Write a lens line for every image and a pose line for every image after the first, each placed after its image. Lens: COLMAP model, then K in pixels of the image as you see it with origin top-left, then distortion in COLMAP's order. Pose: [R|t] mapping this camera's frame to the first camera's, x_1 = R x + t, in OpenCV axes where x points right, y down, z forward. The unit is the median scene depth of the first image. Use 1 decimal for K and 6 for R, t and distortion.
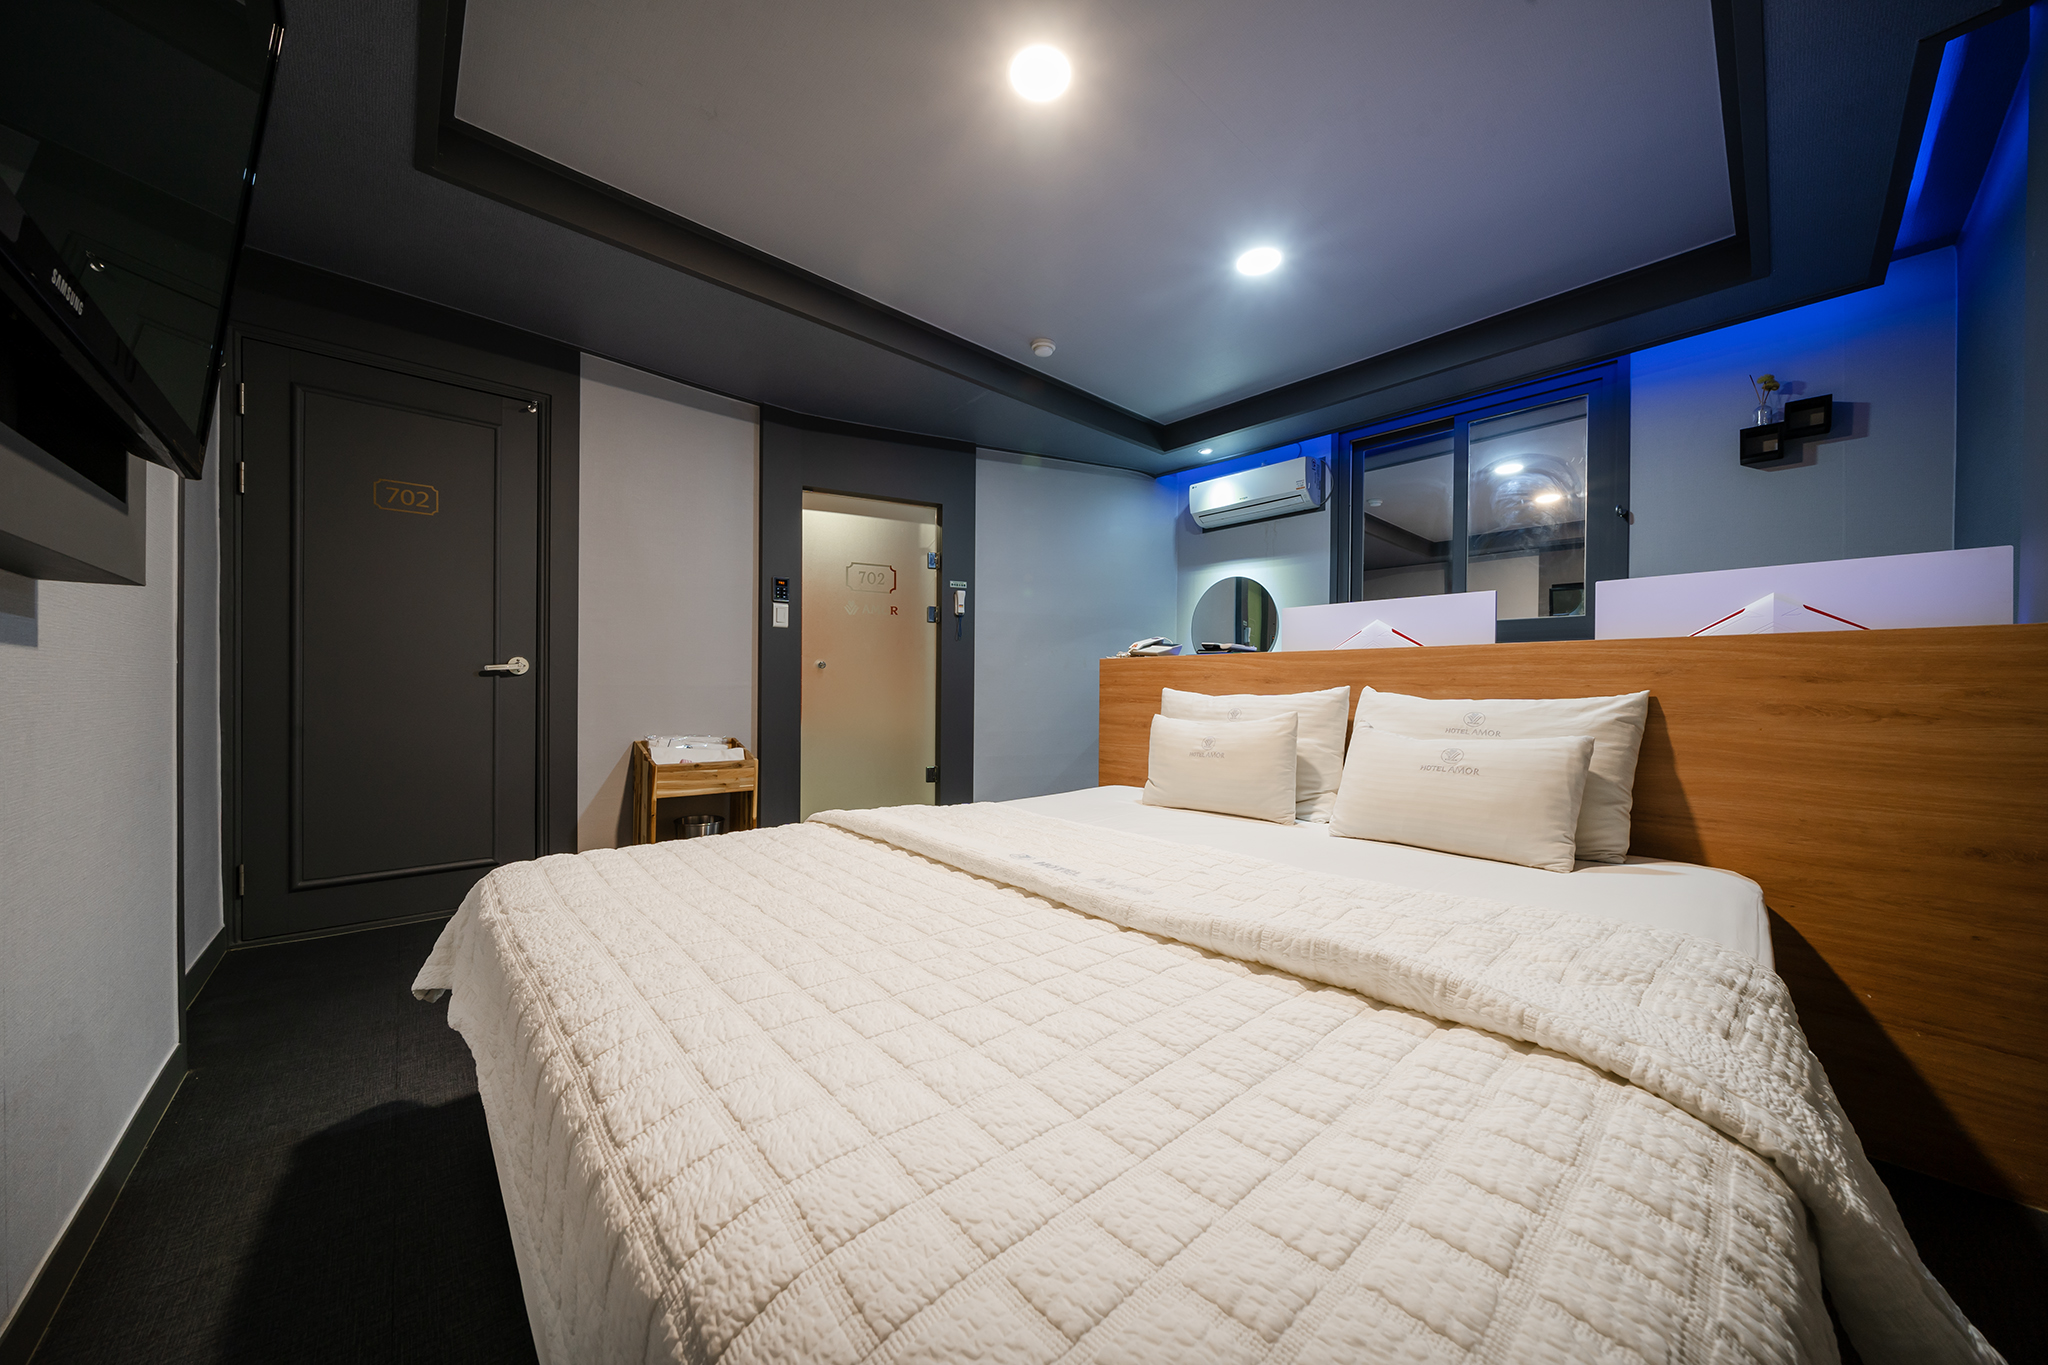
lens RADIAL K [[695.1, 0, 1023.6], [0, 695.1, 693.3], [0, 0, 1]] dist [-0.004220, 0.000018]
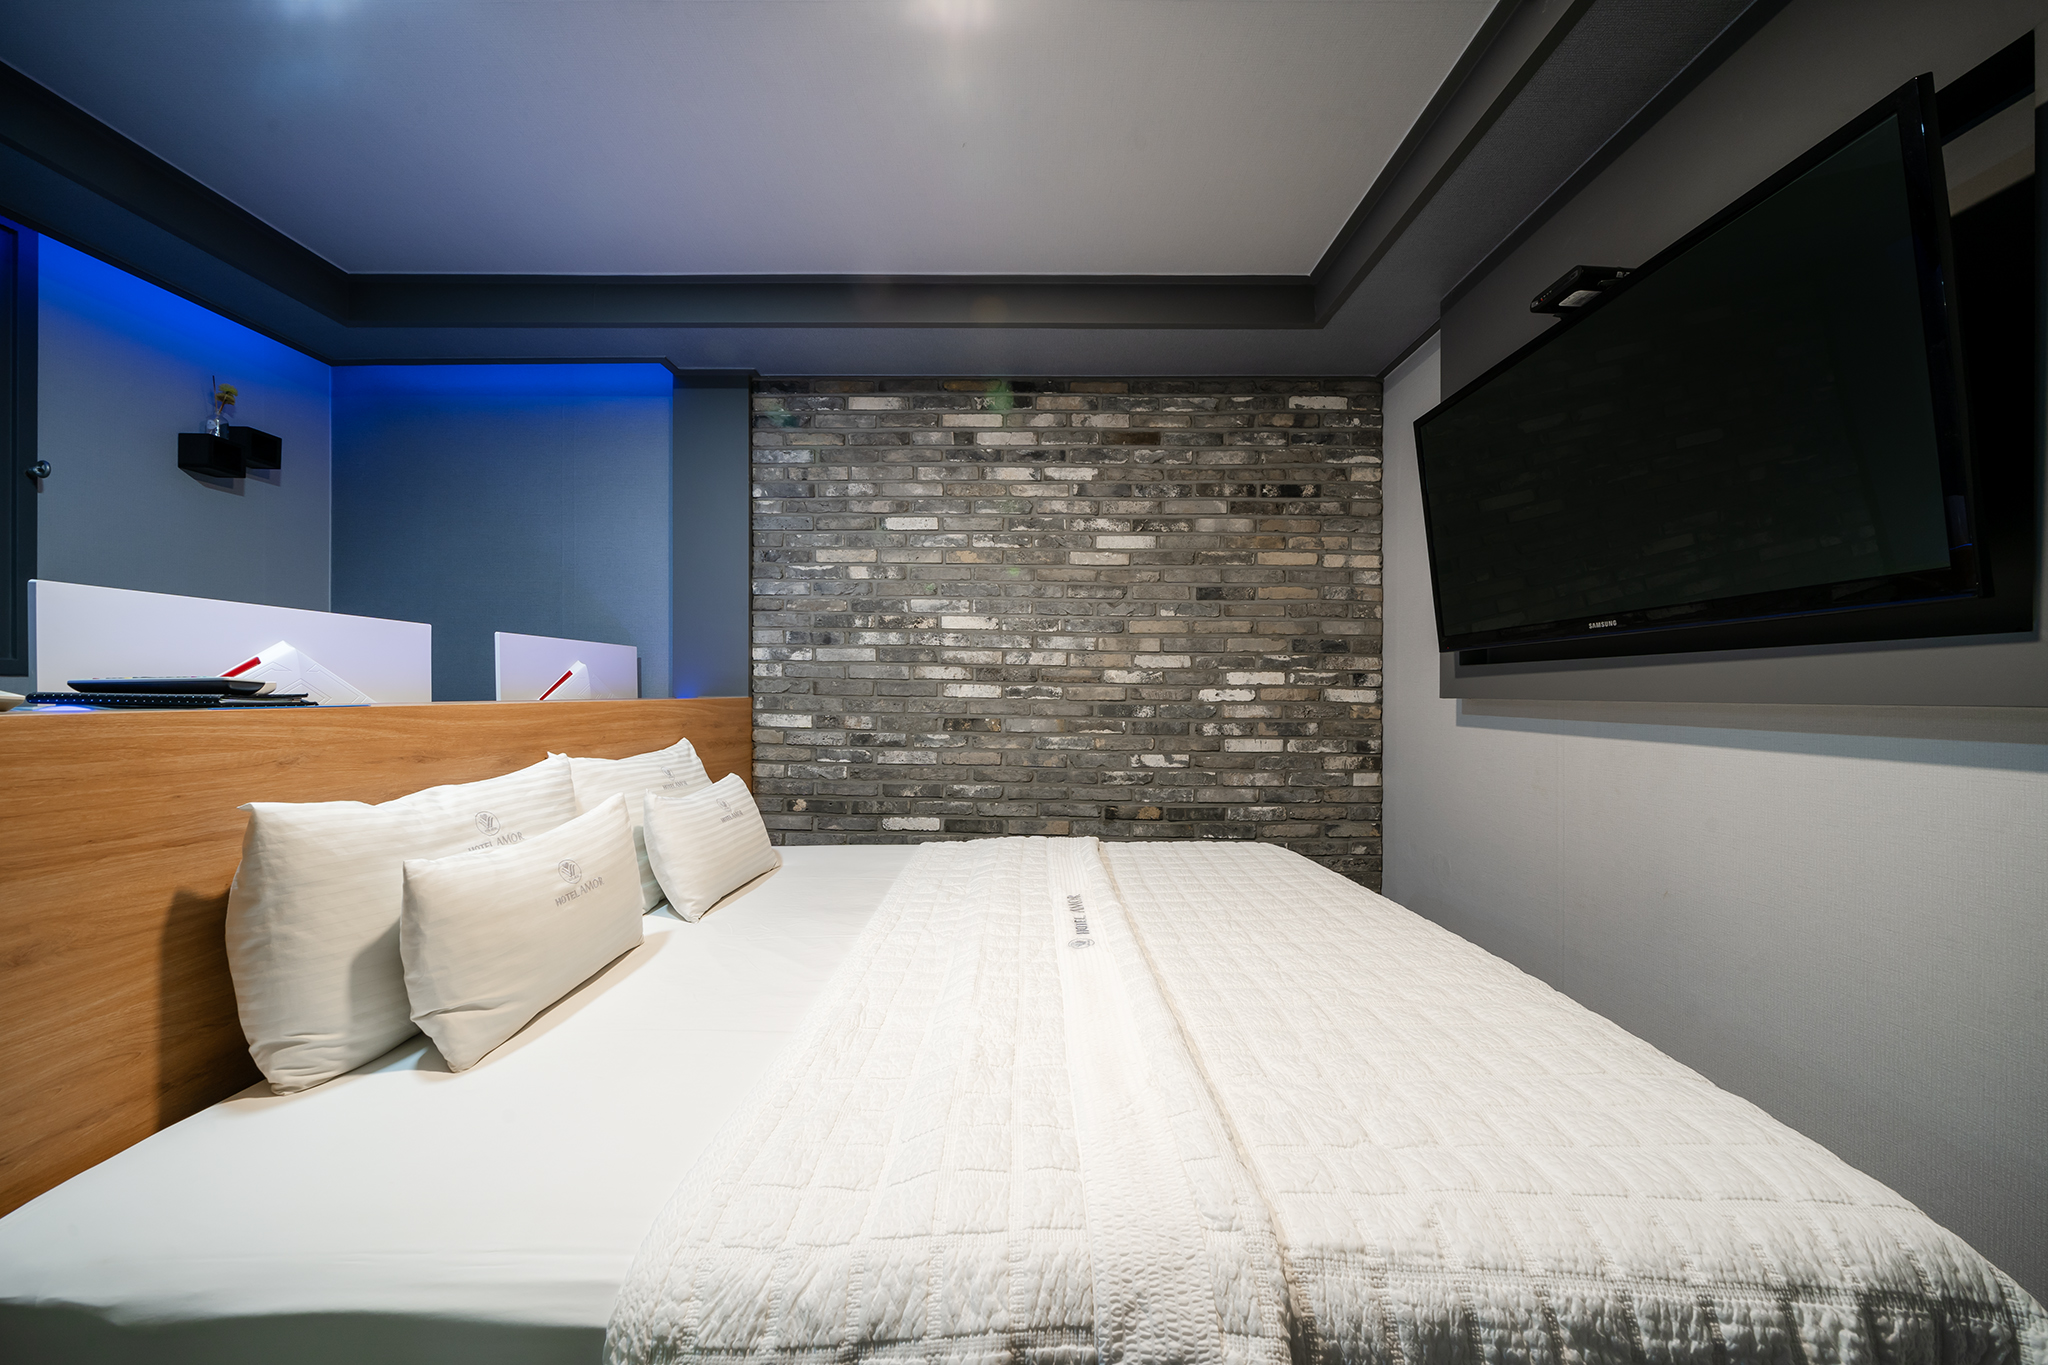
lens RADIAL K [[695.1, 0, 1023.3], [0, 695.1, 691.4], [0, 0, 1]] dist [-0.004220, 0.000018]
pose [[-0.743463, -0.010965, 0.668687, -0.330464], [-0.006160, 0.999935, 0.009548, -0.071119], [-0.668749, 0.002979, -0.743482, 0.988404]]
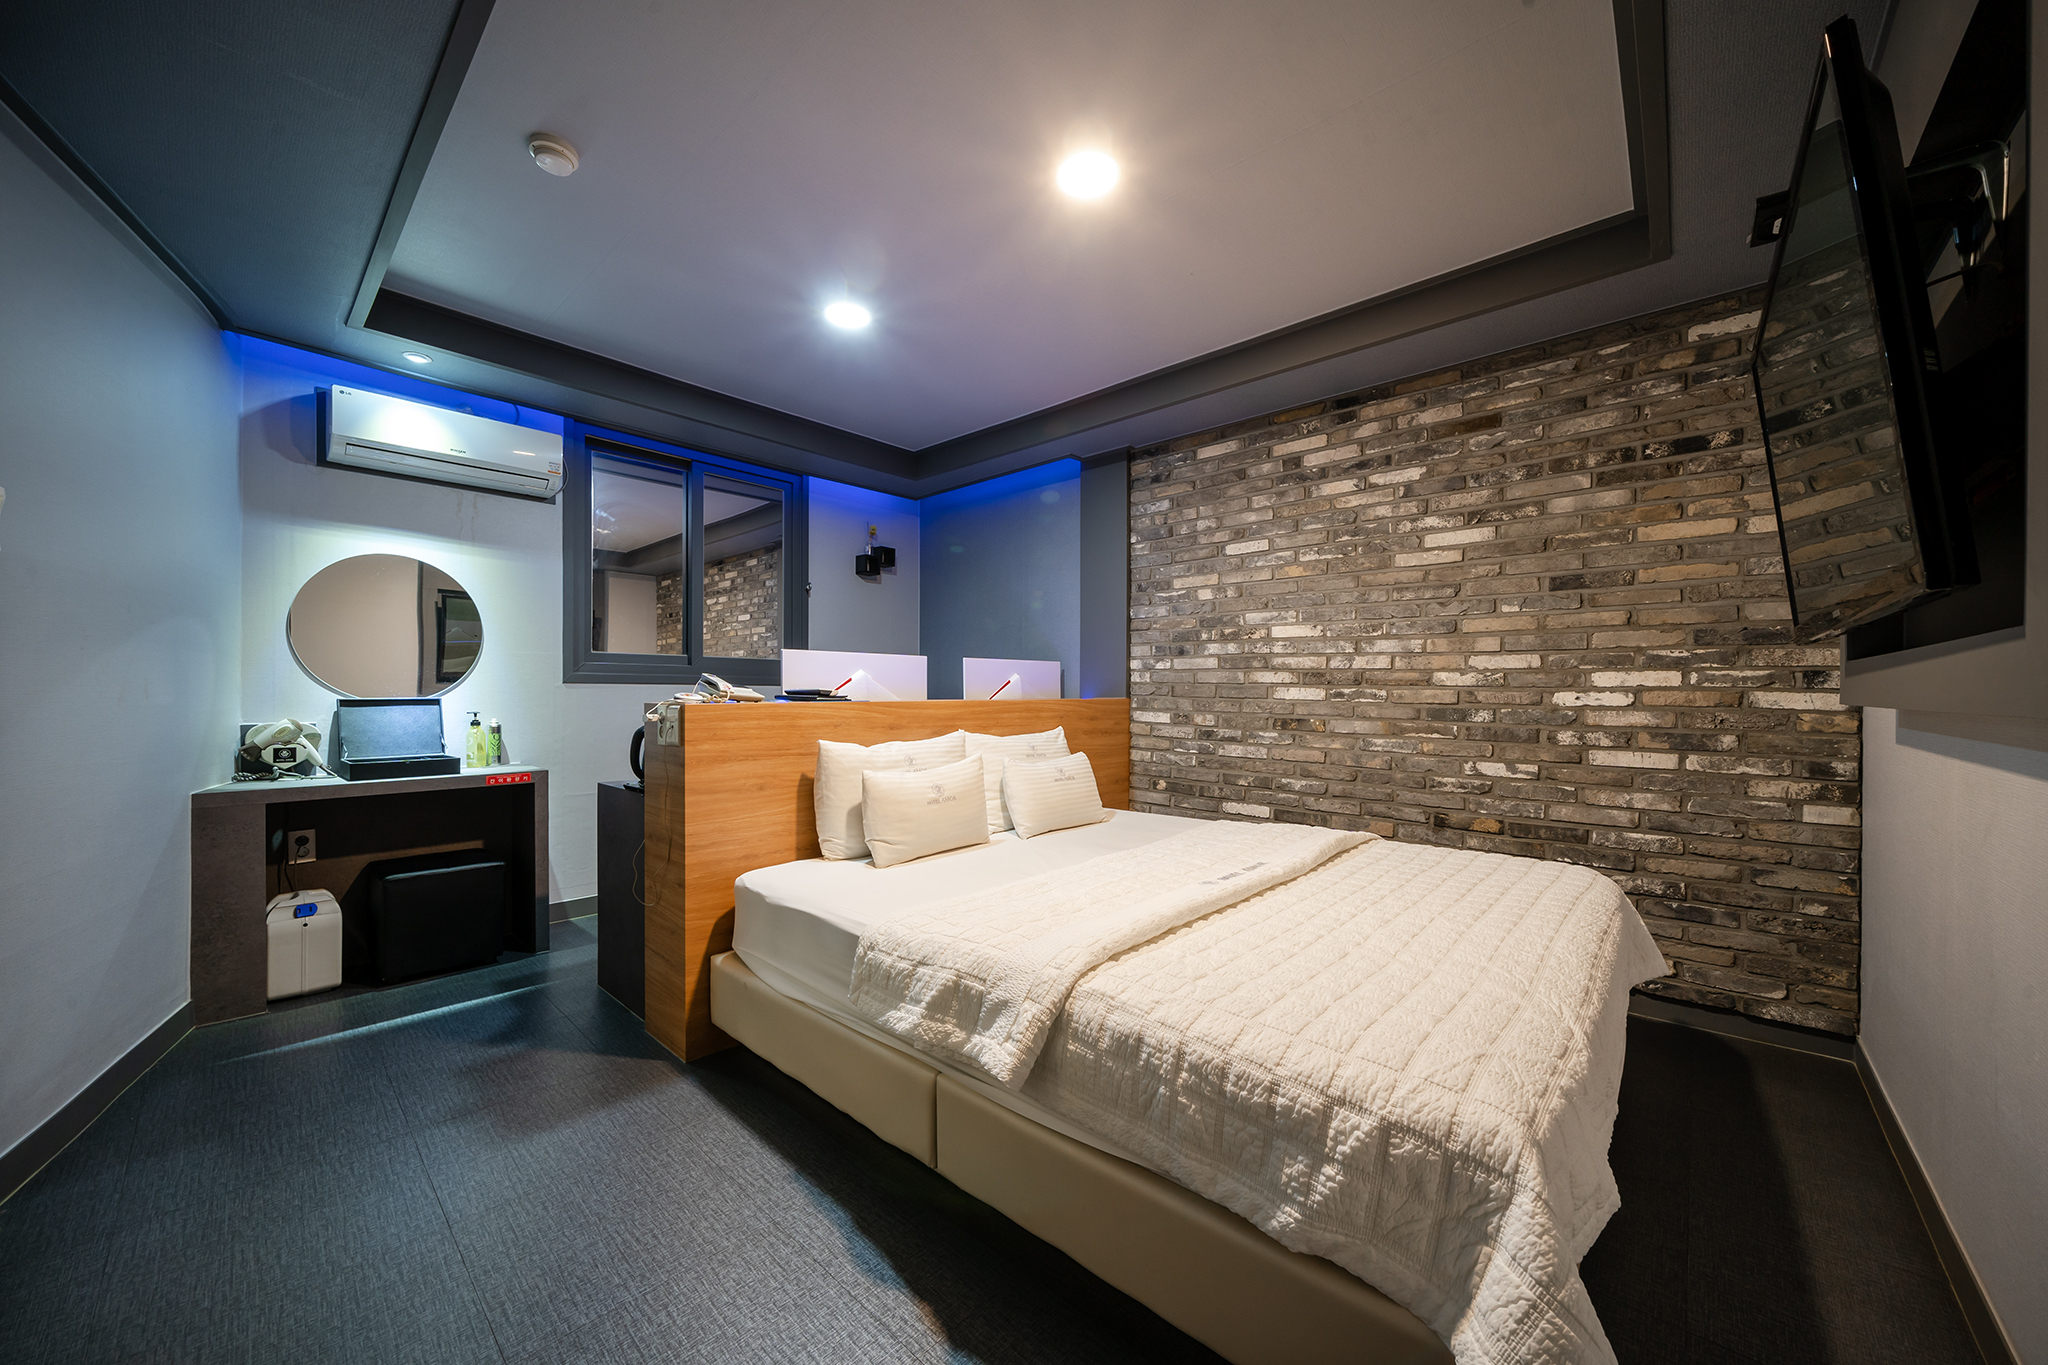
lens RADIAL K [[740.6, 0, 1024.5], [0, 740.6, 687.0], [0, 0, 1]] dist [-0.001194, -0.000087]
pose [[-0.098828, -0.003797, 0.995097, -0.754900], [0.001900, 0.999990, 0.004005, -0.078312], [-0.995103, 0.002286, -0.098820, 0.823768]]
